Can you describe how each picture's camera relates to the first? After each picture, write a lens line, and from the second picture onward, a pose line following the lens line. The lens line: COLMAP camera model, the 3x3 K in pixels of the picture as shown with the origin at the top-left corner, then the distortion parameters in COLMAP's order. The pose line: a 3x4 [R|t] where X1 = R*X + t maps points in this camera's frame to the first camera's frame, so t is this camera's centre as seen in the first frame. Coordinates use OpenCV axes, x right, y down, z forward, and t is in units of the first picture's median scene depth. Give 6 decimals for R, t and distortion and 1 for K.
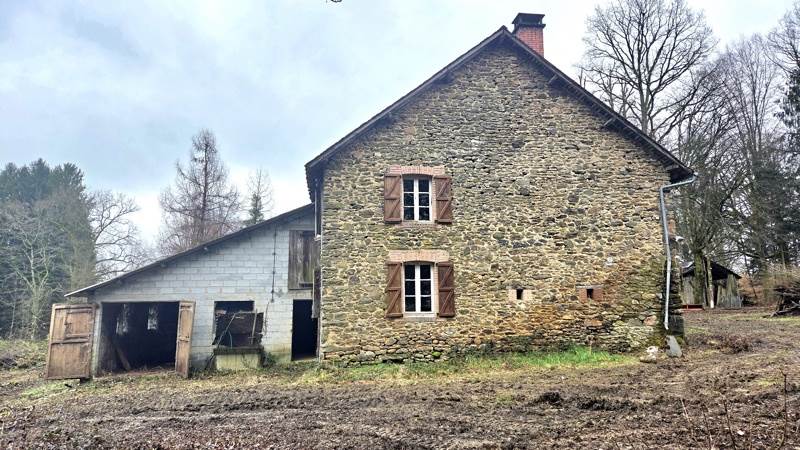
lens RADIAL K [[533.7, 0, 399.2], [0, 533.7, 223.0], [0, 0, 1]] dist [0.031579, -0.000685]
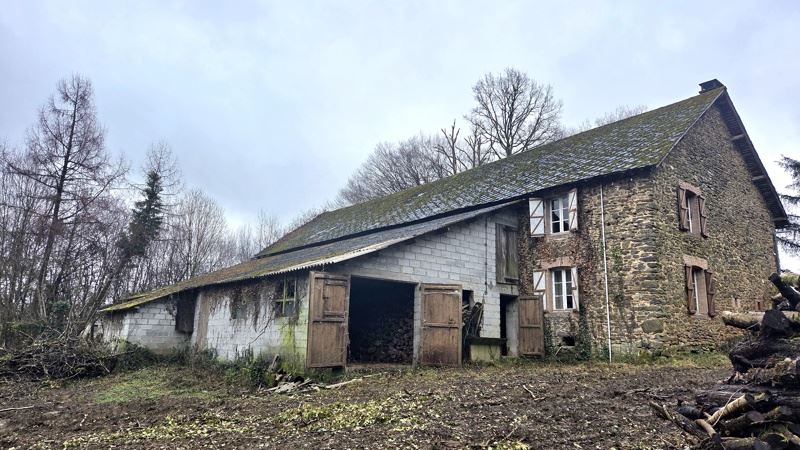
lens RADIAL K [[533.7, 0, 399.2], [0, 533.7, 226.7], [0, 0, 1]] dist [0.031579, -0.000685]
pose [[0.851924, 0.147065, 0.502591, -0.876462], [-0.122626, 0.989096, -0.081564, 0.126464], [-0.509106, 0.007856, 0.860668, 0.251926]]
